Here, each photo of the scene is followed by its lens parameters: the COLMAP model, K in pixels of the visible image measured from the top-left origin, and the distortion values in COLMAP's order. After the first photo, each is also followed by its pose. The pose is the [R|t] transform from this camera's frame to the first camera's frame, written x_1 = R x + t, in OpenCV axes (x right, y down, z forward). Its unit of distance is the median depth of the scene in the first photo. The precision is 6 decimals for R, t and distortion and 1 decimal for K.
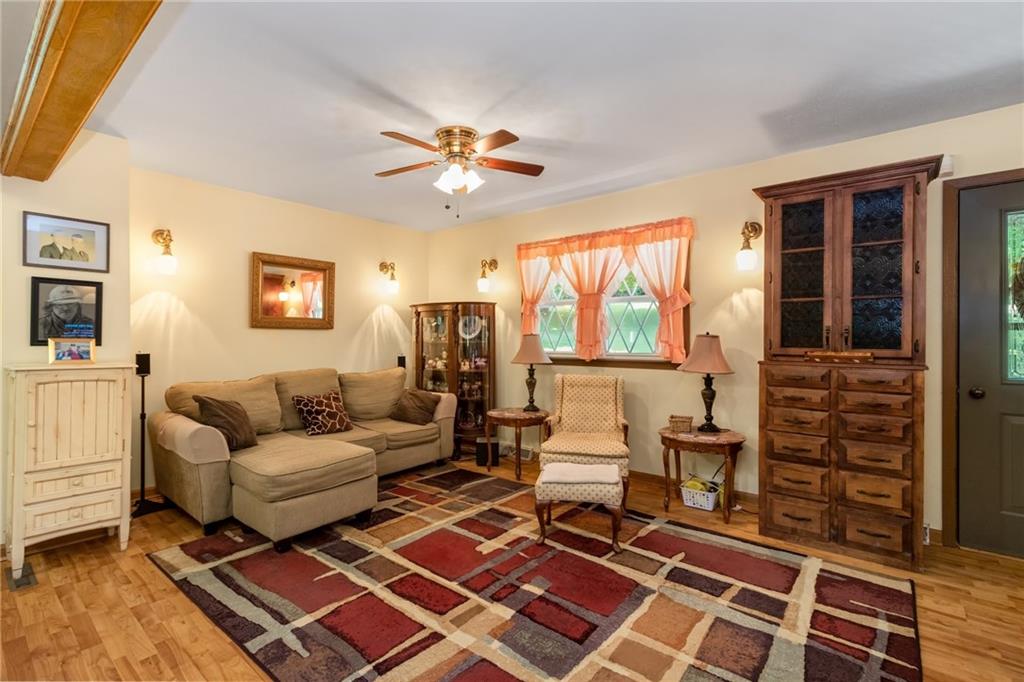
lens RADIAL K [[468.7, 0, 490.9], [0, 468.7, 337.0], [0, 0, 1]] dist [0.002858, 0.000640]
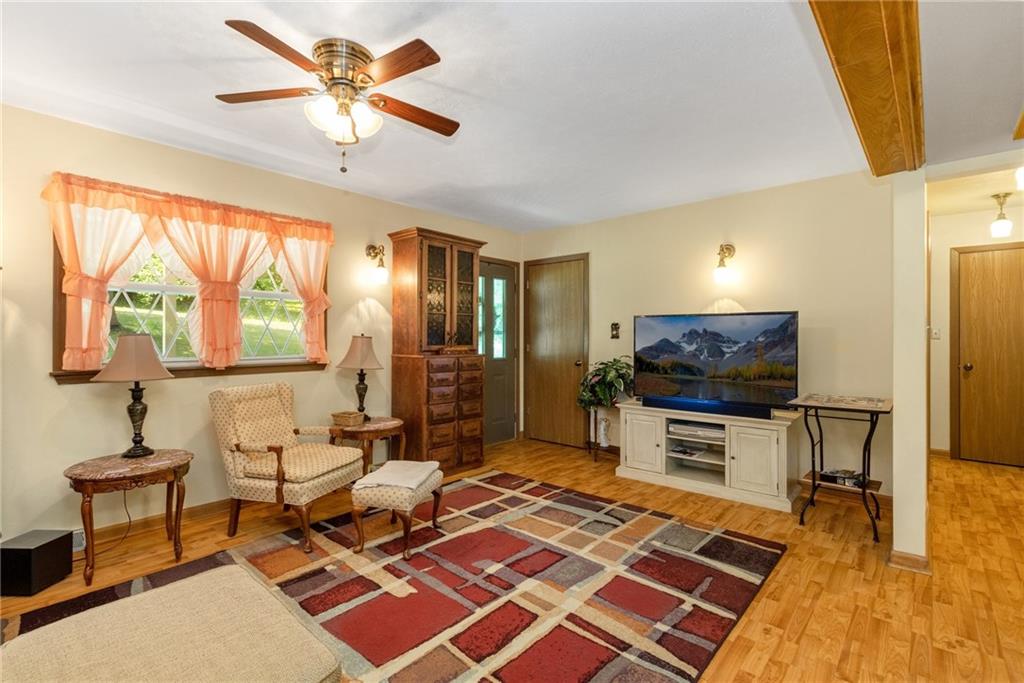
lens RADIAL K [[459.0, 0, 510.6], [0, 459.0, 337.8], [0, 0, 1]] dist [0.001093, 0.000118]
pose [[0.029038, 0.000186, 0.999578, -0.792802], [-0.001140, 0.999999, -0.000153, -0.000932], [-0.999578, -0.001135, 0.029038, 0.751960]]
